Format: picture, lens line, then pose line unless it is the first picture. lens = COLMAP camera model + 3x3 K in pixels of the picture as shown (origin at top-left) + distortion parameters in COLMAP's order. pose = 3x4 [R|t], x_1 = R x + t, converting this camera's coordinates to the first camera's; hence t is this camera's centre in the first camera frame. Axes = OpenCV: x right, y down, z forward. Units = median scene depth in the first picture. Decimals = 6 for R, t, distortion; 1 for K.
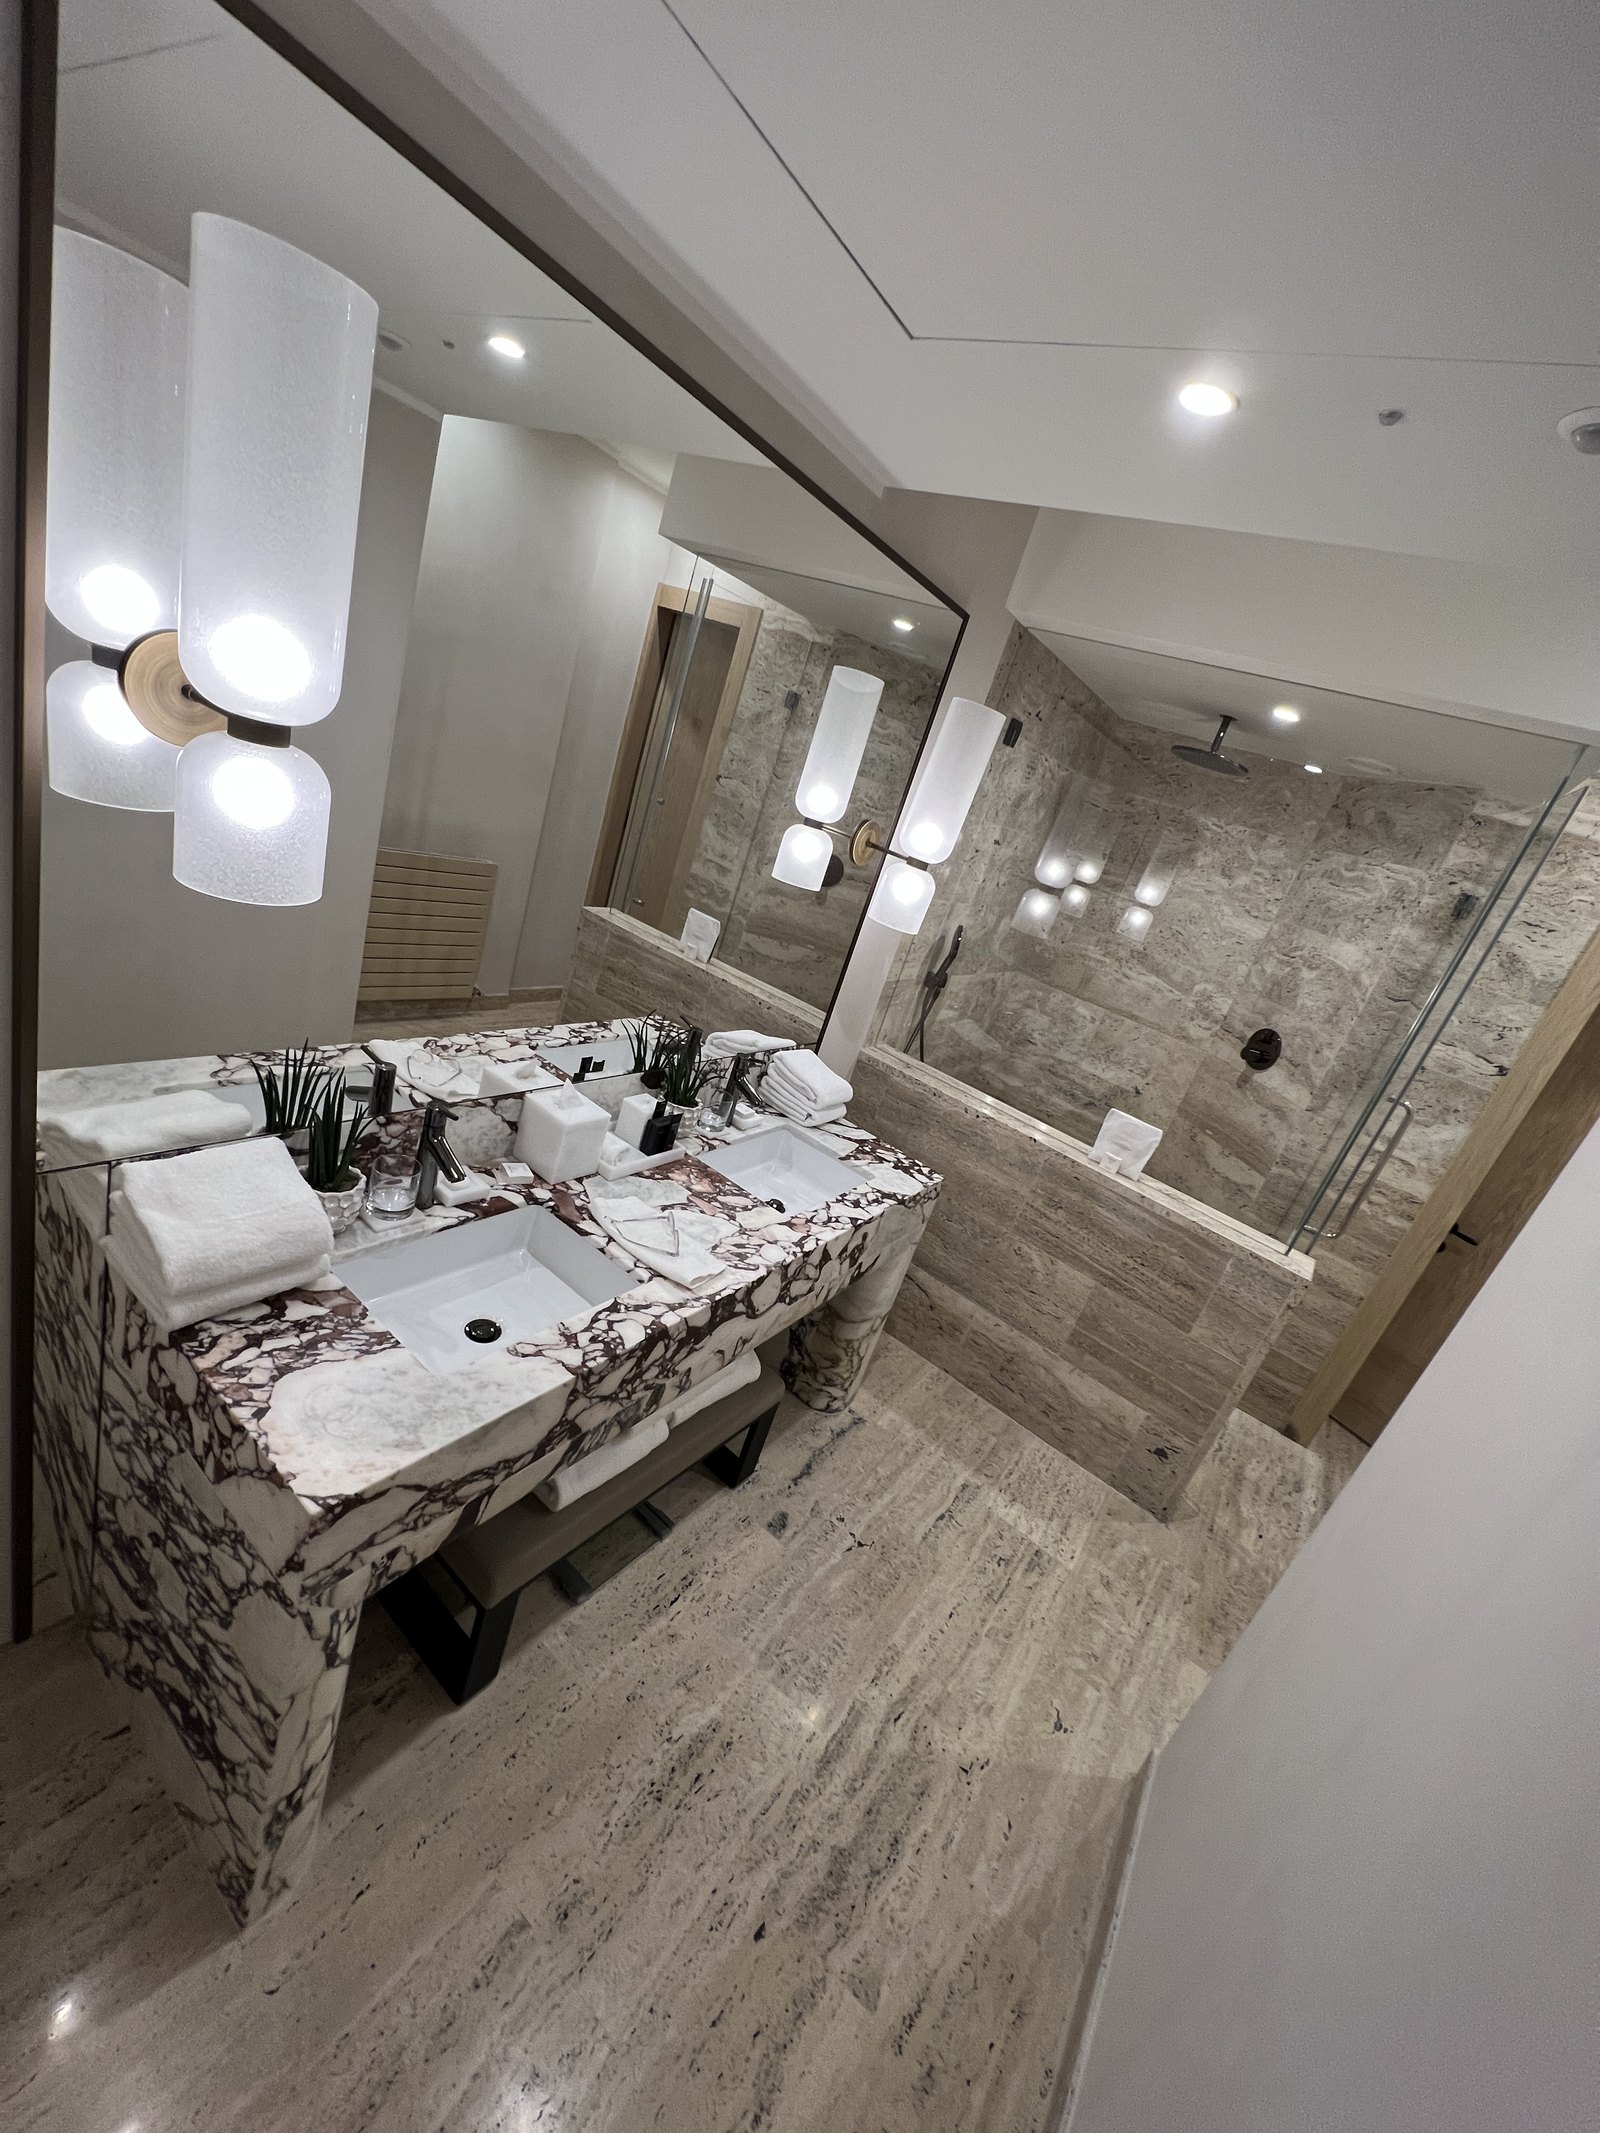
lens RADIAL K [[857.2, 0, 806.2], [0, 857.2, 1072.9], [0, 0, 1]] dist [-0.012021, 0.001162]
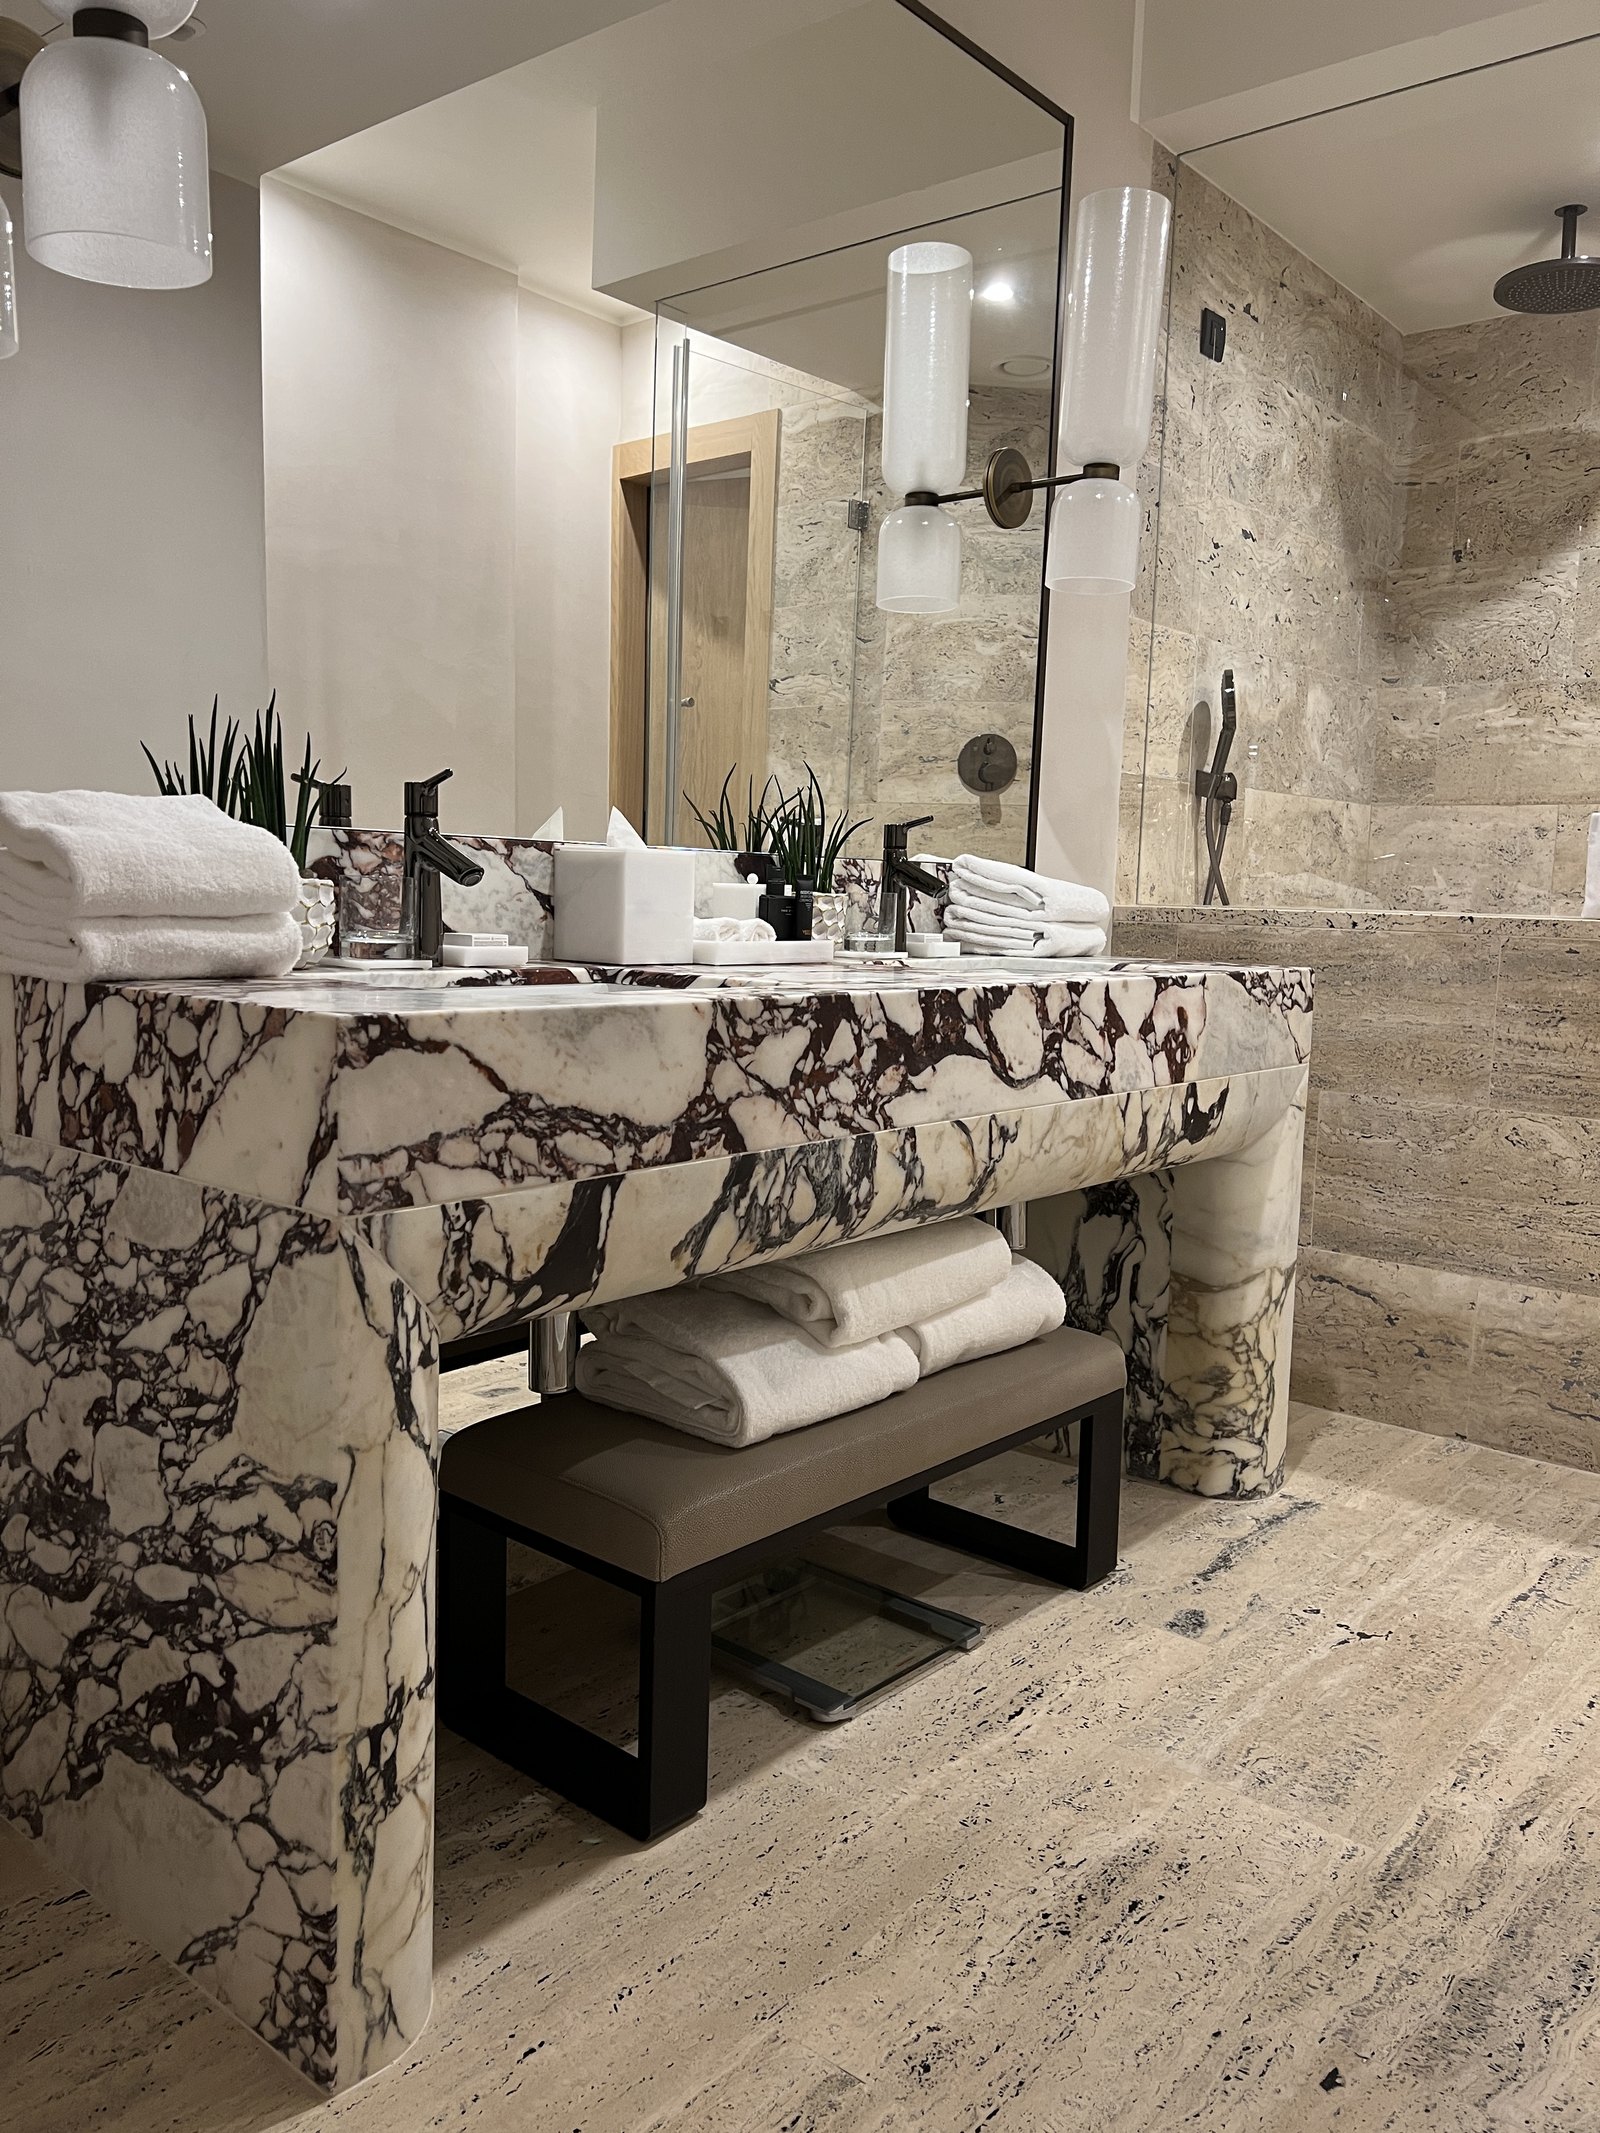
lens RADIAL K [[1624.8, 0, 800.0], [0, 1624.8, 1060.0], [0, 0, 1]] dist [0.013450, -0.032210]
pose [[0.957190, -0.266354, -0.113331, -0.068196], [0.229694, 0.937172, -0.262581, 0.519061], [0.176150, 0.225309, 0.958231, -0.049109]]
